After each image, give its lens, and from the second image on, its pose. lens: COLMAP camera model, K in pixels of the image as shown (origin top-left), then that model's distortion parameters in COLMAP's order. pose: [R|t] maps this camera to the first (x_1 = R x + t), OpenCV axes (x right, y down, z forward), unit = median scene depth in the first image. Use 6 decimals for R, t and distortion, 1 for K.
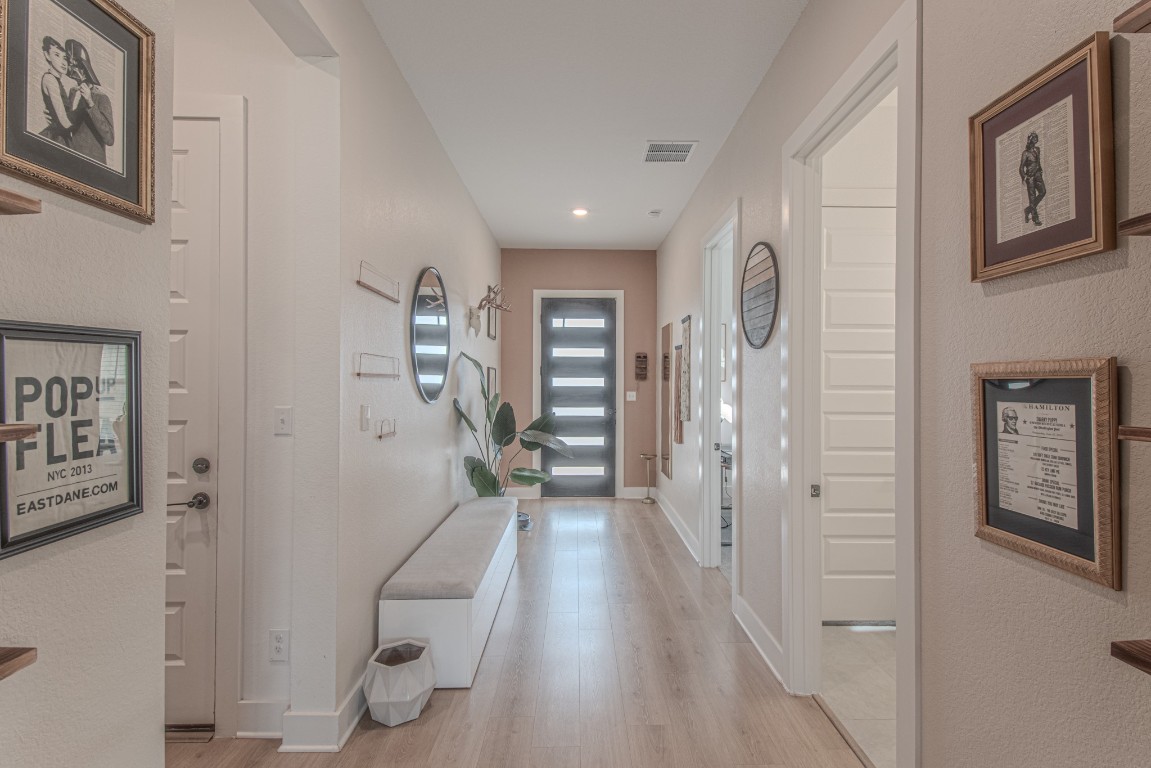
lens RADIAL K [[512.1, 0, 575.7], [0, 512.1, 382.6], [0, 0, 1]] dist [0.007751, -0.008166]
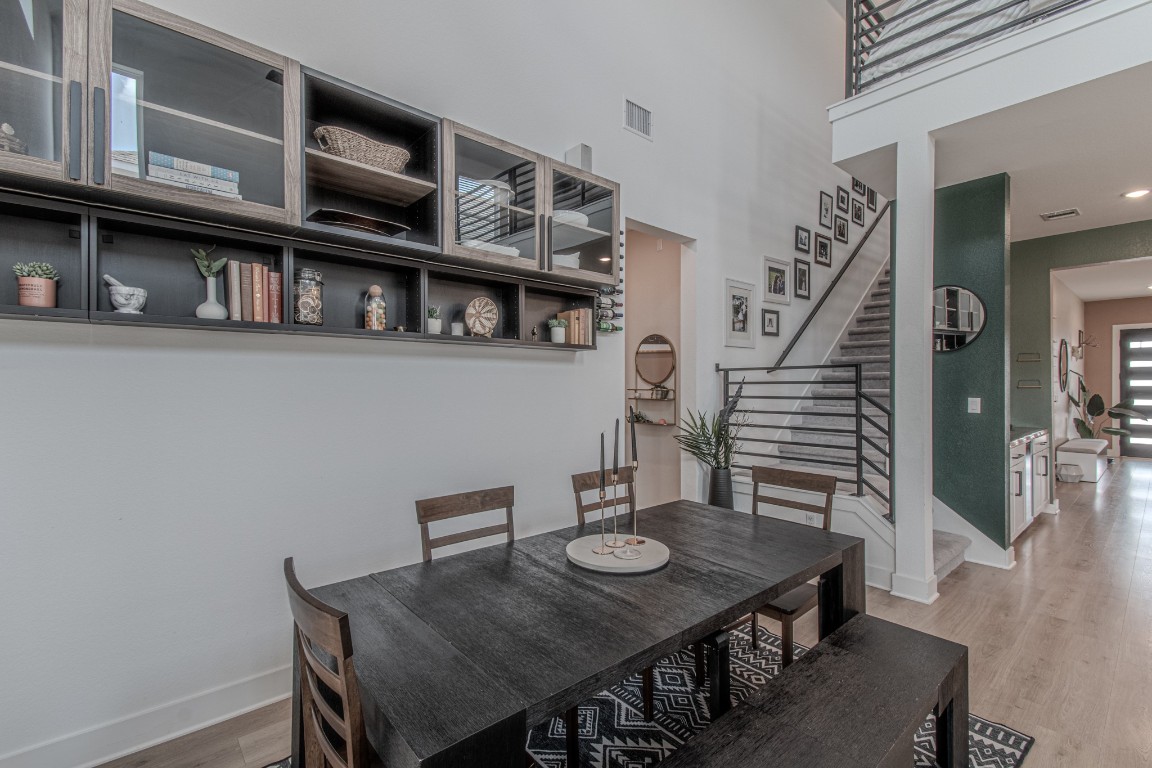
lens RADIAL K [[512.6, 0, 574.4], [0, 512.6, 385.5], [0, 0, 1]] dist [0.007751, -0.008166]
pose [[0.648927, -0.002295, -0.760847, 0.043324], [0.004845, 0.999988, 0.001116, -0.004521], [0.760835, -0.004411, 0.648930, -1.354213]]
